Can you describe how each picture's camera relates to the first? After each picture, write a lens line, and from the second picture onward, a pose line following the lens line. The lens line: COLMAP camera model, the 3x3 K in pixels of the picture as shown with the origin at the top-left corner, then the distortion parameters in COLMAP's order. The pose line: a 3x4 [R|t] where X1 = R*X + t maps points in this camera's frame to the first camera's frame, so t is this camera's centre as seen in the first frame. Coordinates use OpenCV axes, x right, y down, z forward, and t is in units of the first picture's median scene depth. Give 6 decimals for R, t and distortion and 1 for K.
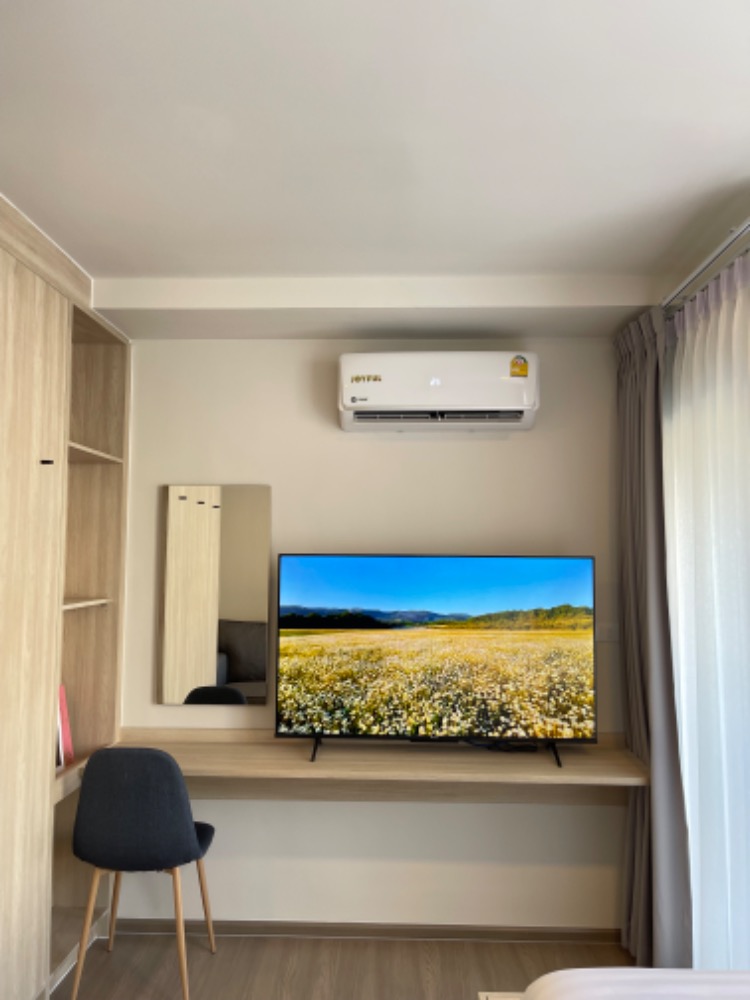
lens RADIAL K [[759.0, 0, 373.6], [0, 759.0, 506.5], [0, 0, 1]] dist [0.067477, -0.099356]
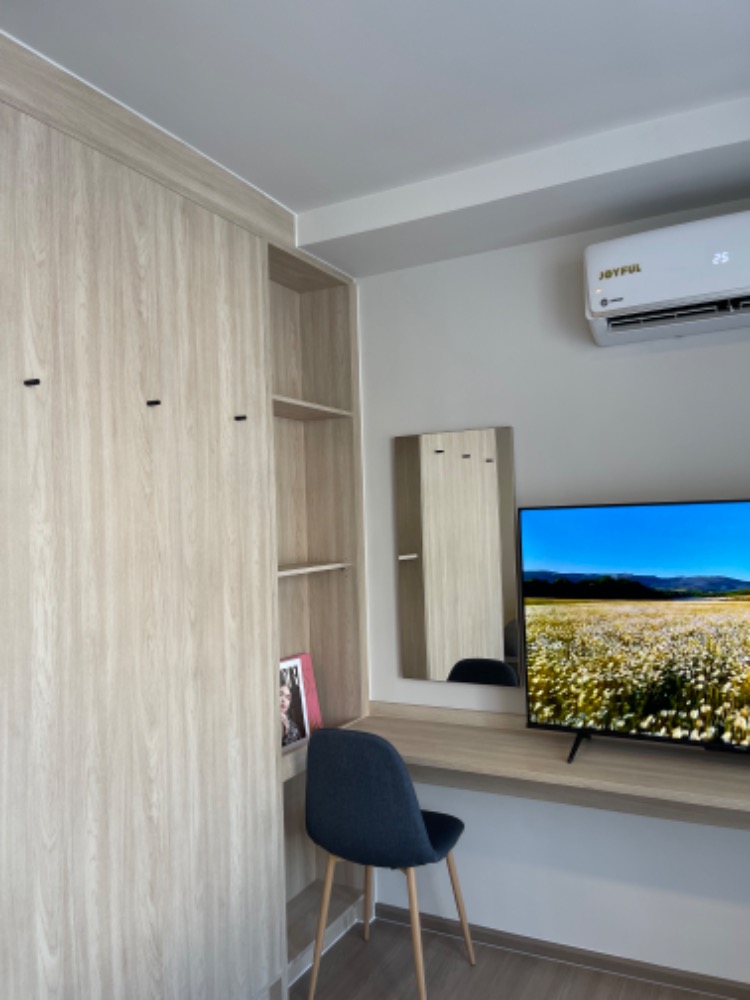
lens RADIAL K [[759.0, 0, 373.6], [0, 759.0, 506.5], [0, 0, 1]] dist [0.067477, -0.099356]
pose [[0.899232, -0.043694, -0.435284, 0.093731], [0.066923, 0.997028, 0.038171, 0.020136], [0.432322, -0.063455, 0.899484, 0.197060]]
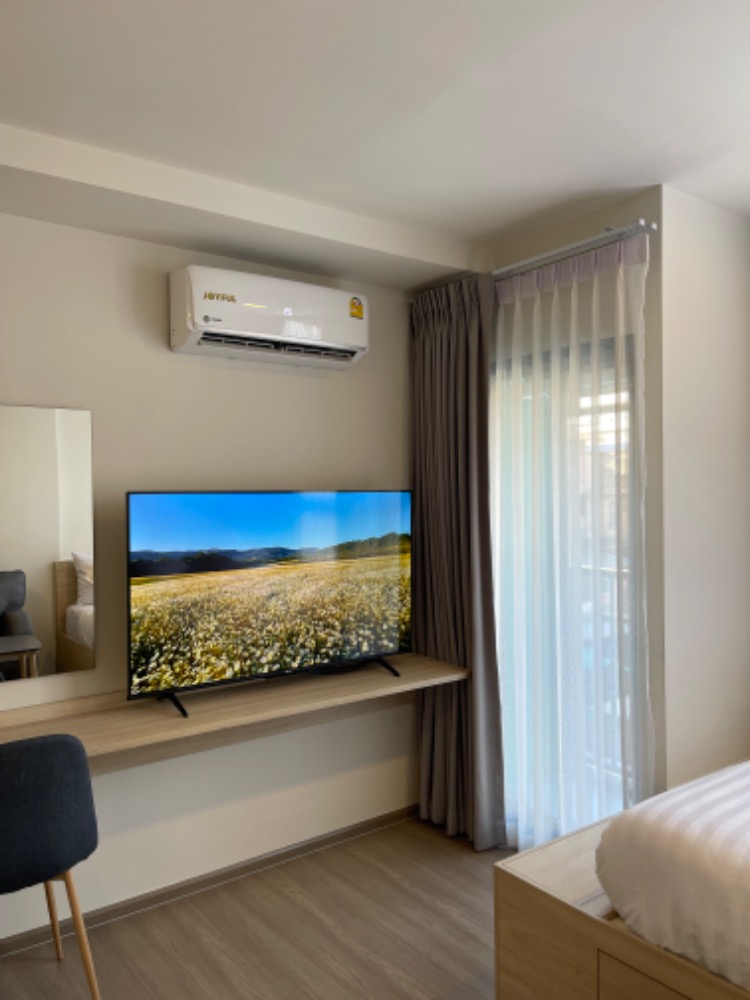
lens RADIAL K [[759.0, 0, 373.6], [0, 759.0, 506.5], [0, 0, 1]] dist [0.067477, -0.099356]
pose [[0.781597, -0.025666, 0.623256, -0.452521], [-0.024841, 0.997080, 0.072212, 0.011046], [-0.623289, -0.071923, 0.778677, 0.161274]]
